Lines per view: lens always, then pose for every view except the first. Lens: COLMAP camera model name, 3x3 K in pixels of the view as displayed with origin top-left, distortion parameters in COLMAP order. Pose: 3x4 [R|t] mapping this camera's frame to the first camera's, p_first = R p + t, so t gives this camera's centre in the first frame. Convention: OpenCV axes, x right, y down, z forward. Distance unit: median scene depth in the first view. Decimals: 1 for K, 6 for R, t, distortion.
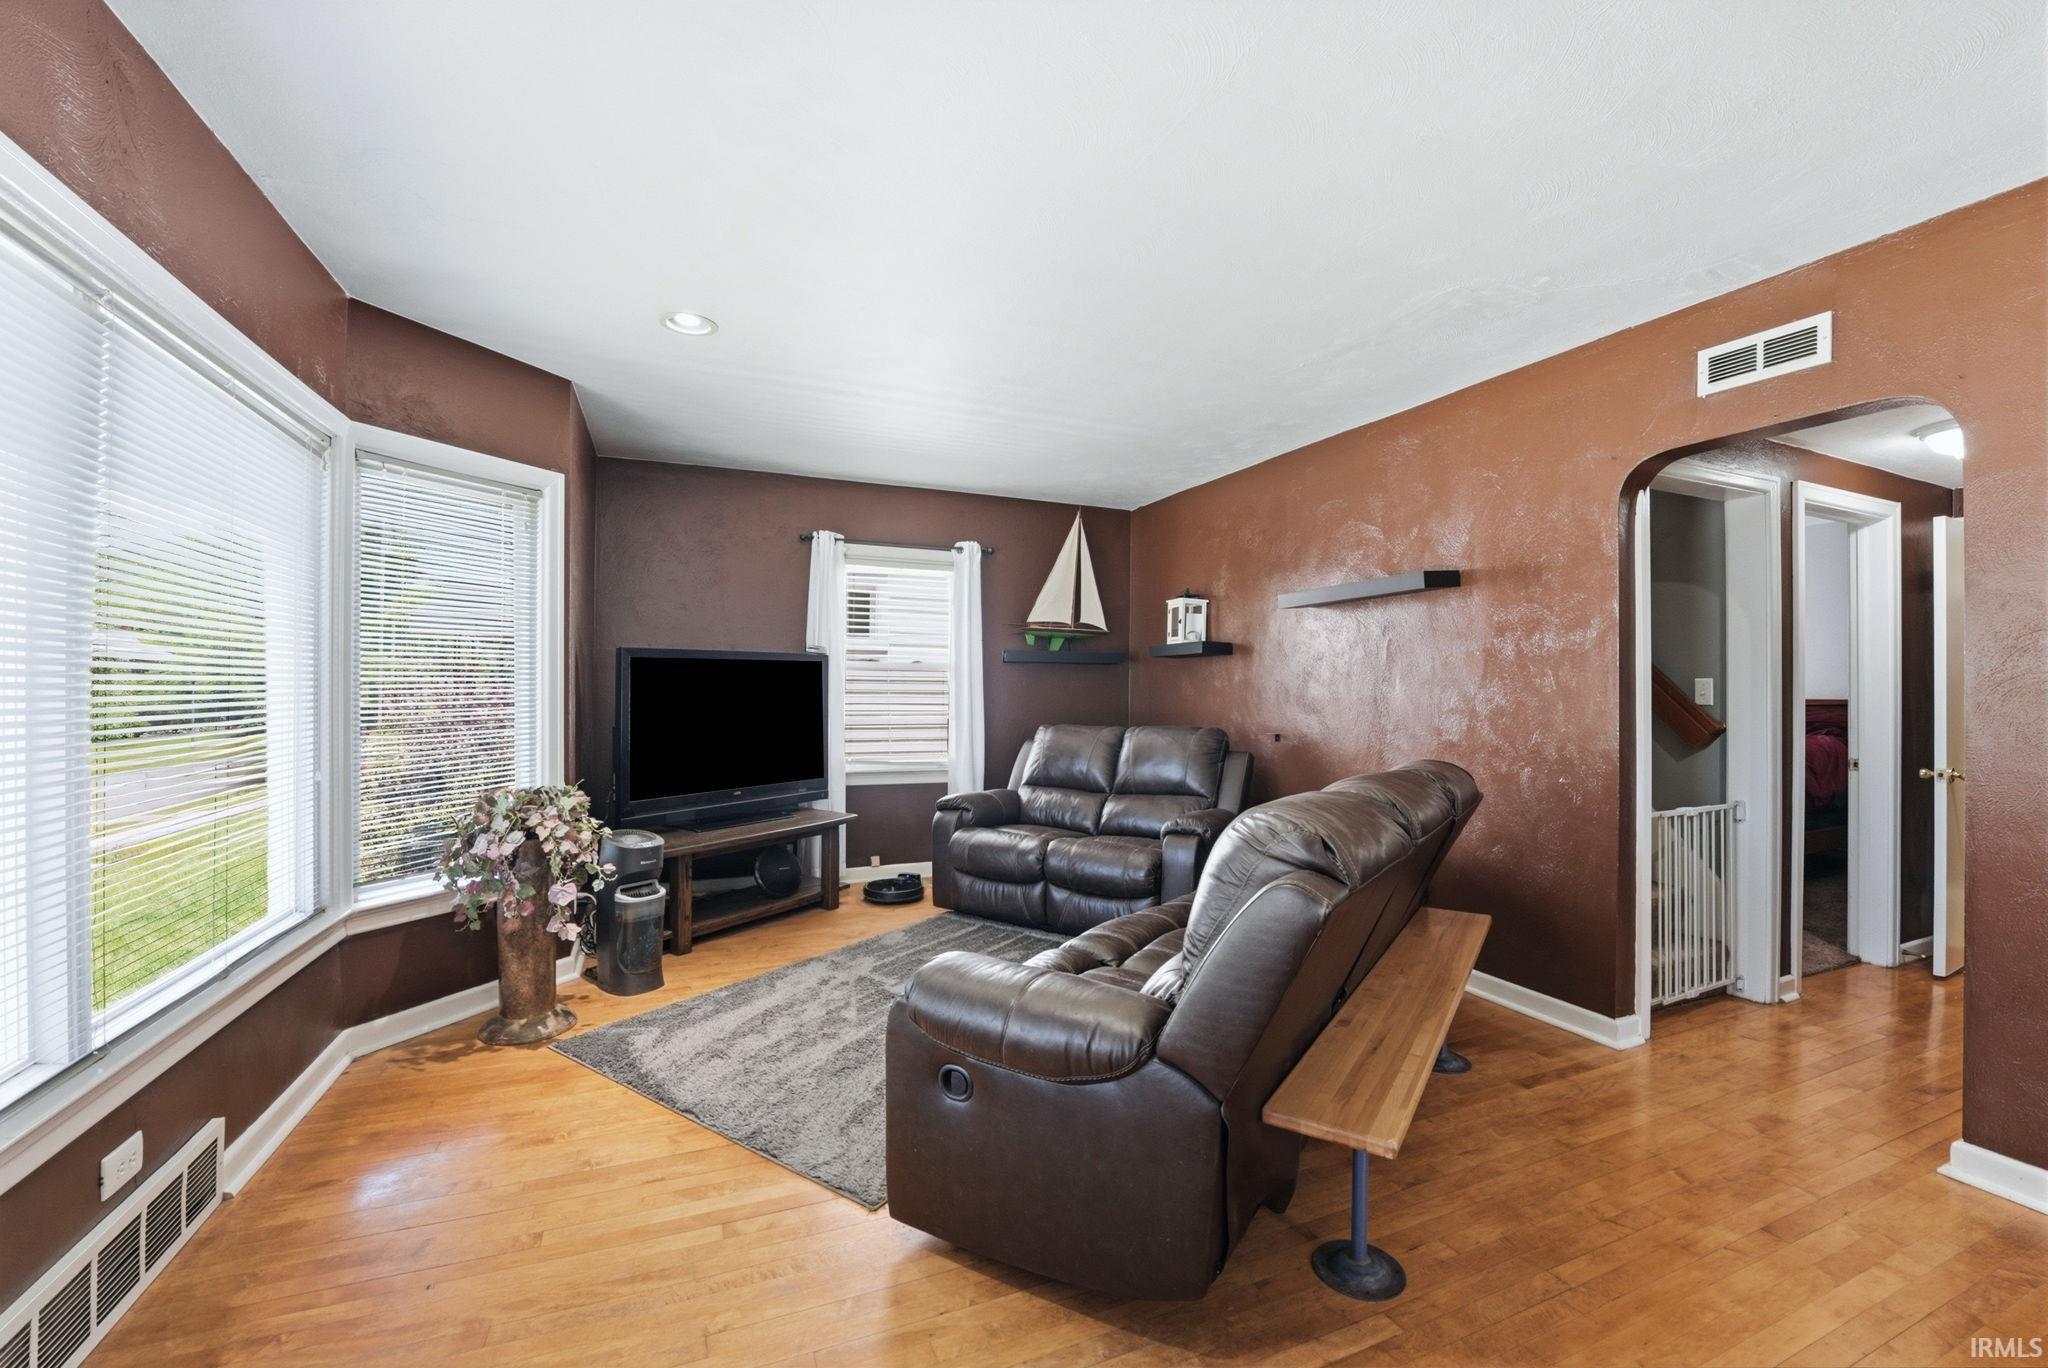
lens RADIAL K [[843.9, 0, 1039.1], [0, 843.9, 692.3], [0, 0, 1]] dist [-0.026236, 0.001664]
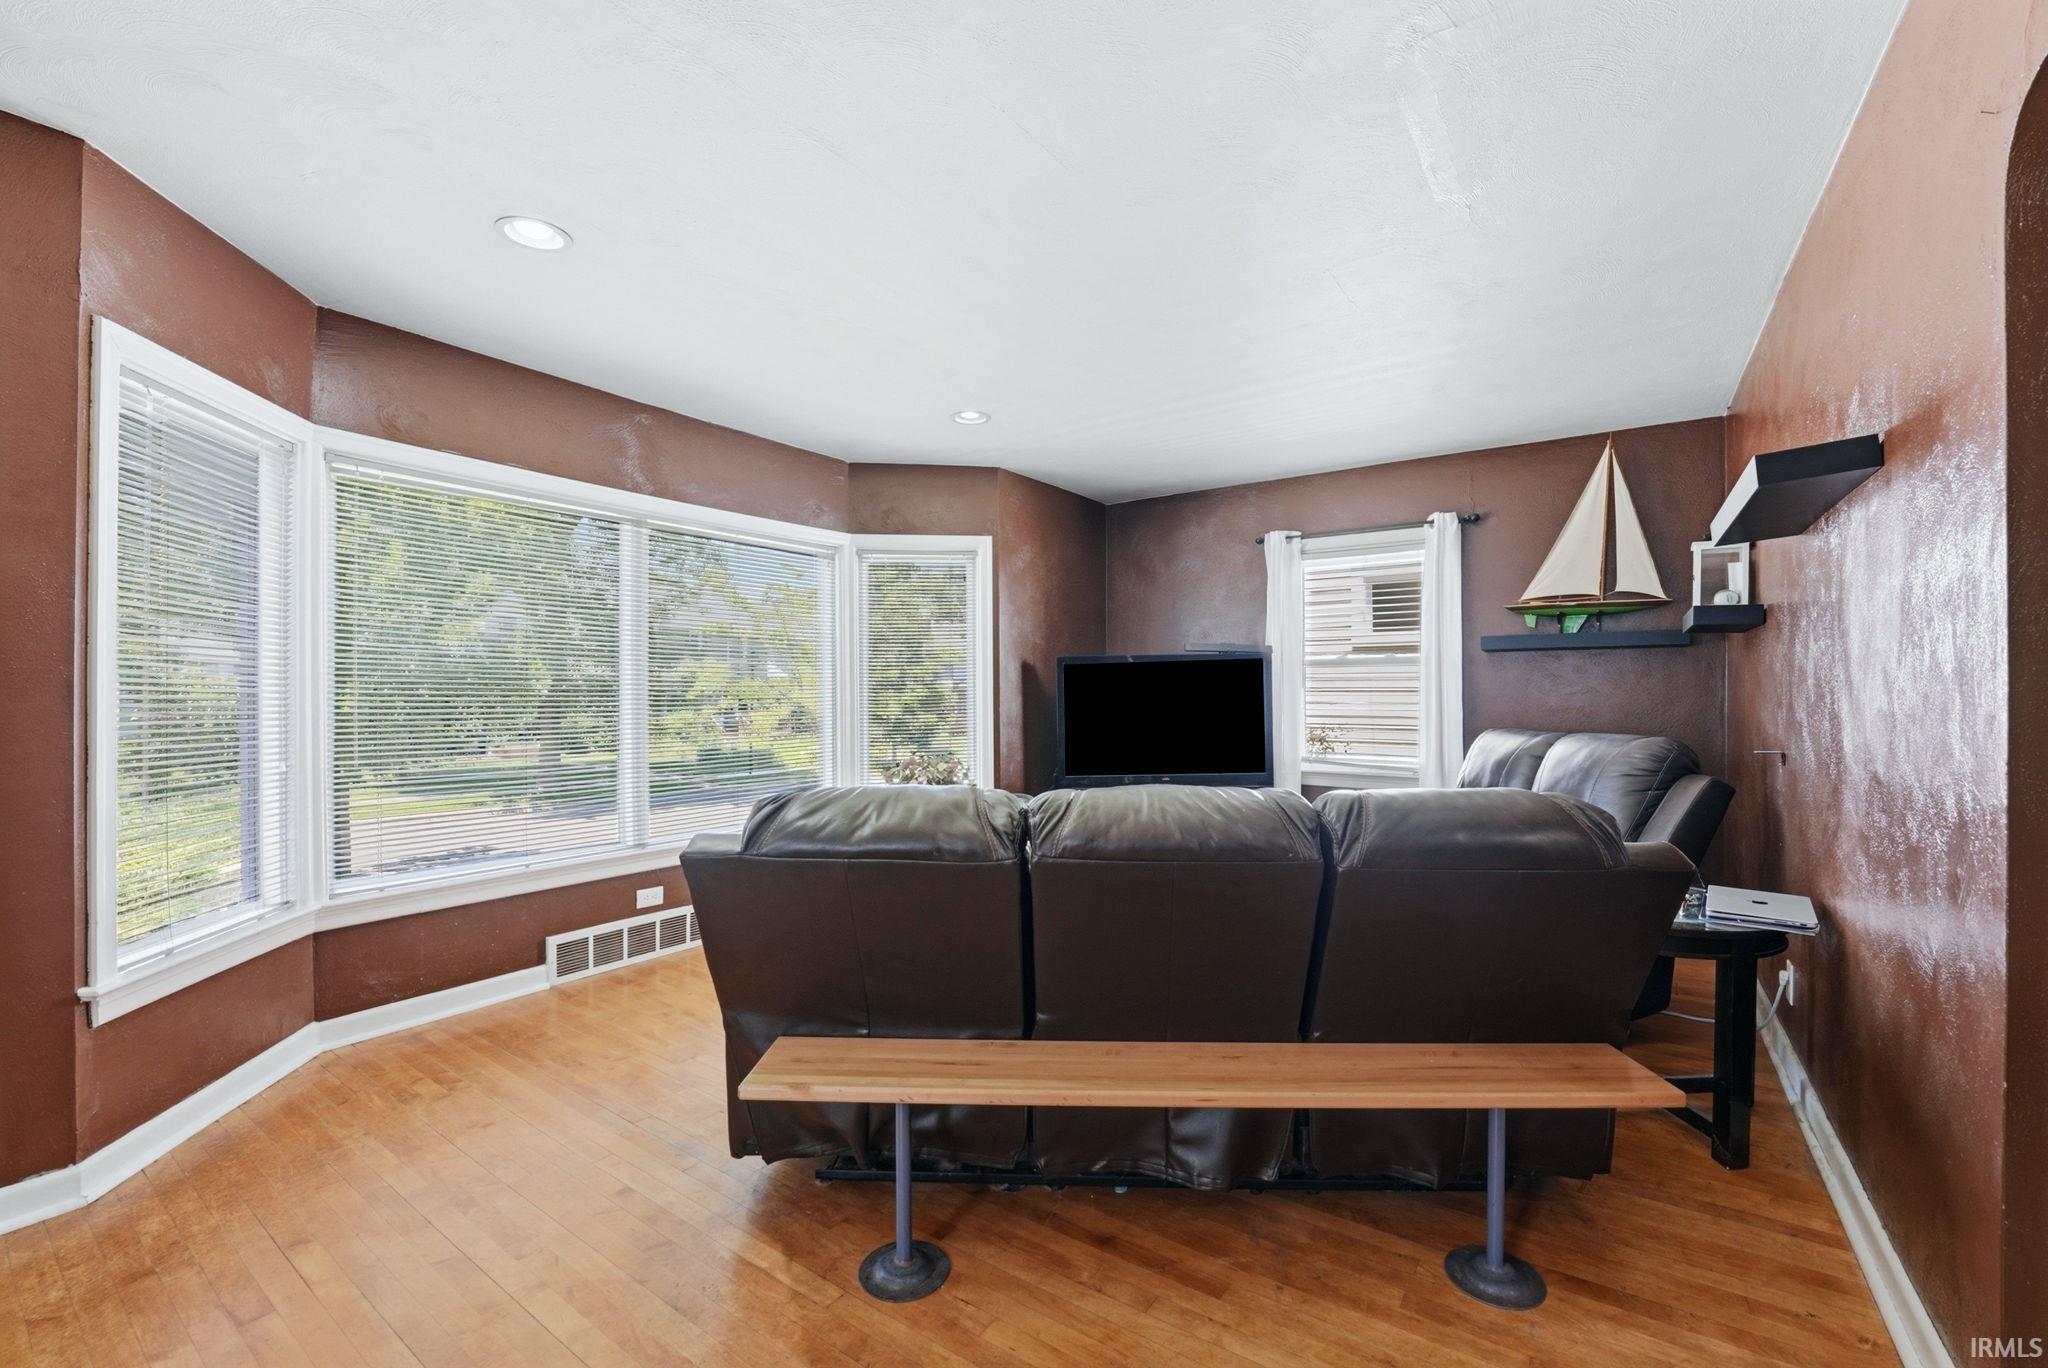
lens RADIAL K [[843.9, 0, 1017.8], [0, 843.9, 687.3], [0, 0, 1]] dist [-0.026236, 0.001664]
pose [[0.511358, -0.013825, -0.859256, 0.681666], [0.007149, 0.999904, -0.011833, 0.009315], [0.859338, -0.000092, 0.511408, 0.318568]]
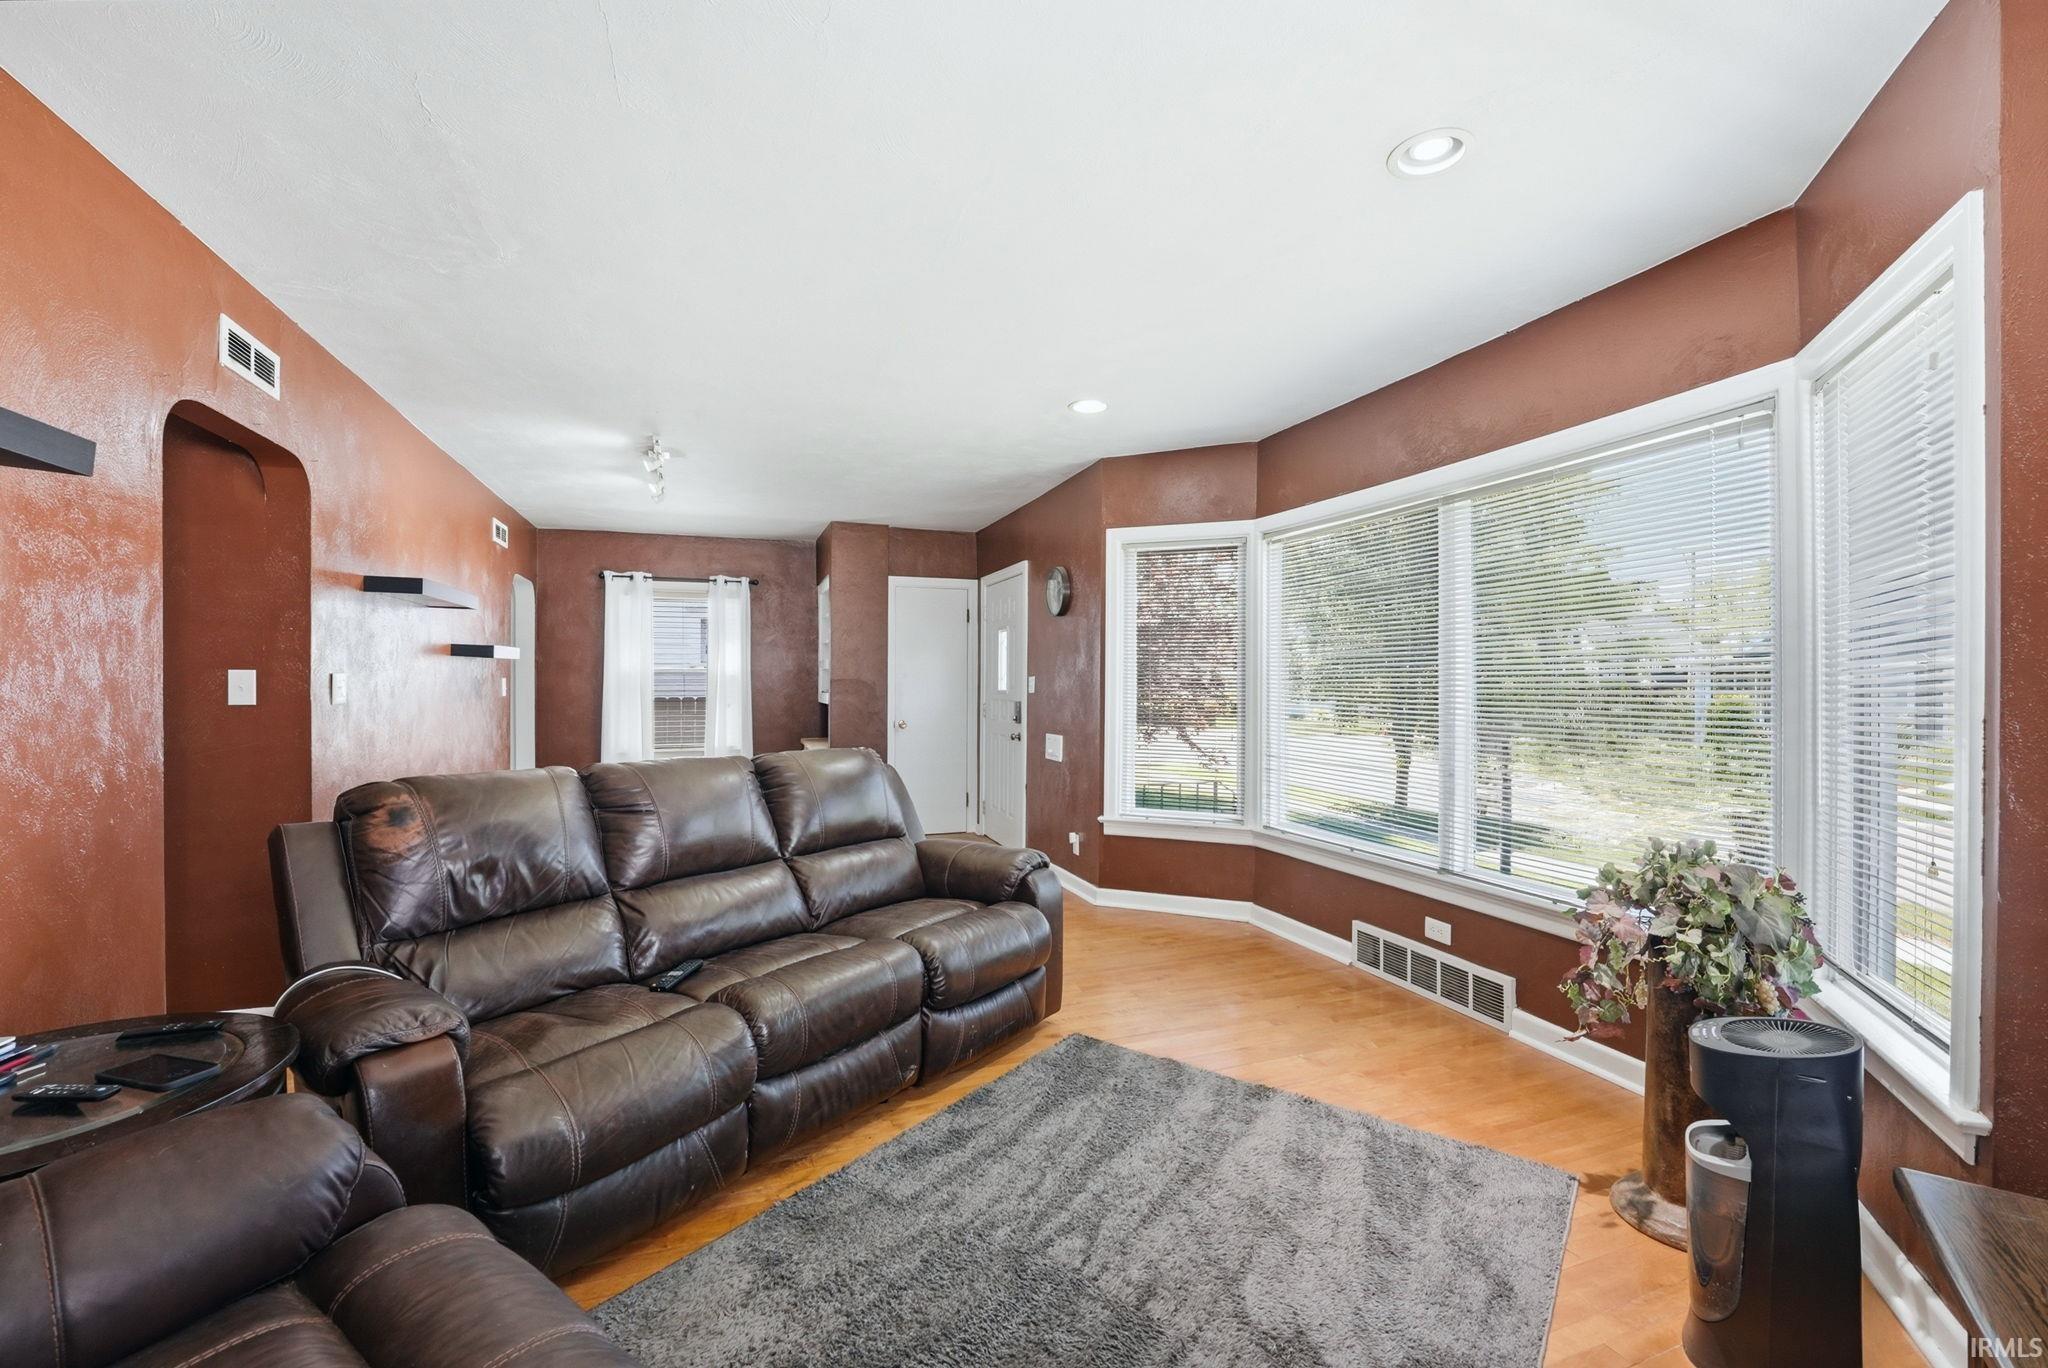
lens RADIAL K [[843.9, 0, 1031.3], [0, 843.9, 687.0], [0, 0, 1]] dist [-0.026236, 0.001664]
pose [[-0.998035, -0.008236, 0.062108, -0.119656], [-0.008232, 0.999966, 0.000314, -0.005219], [-0.062108, -0.000198, -0.998069, 1.458116]]
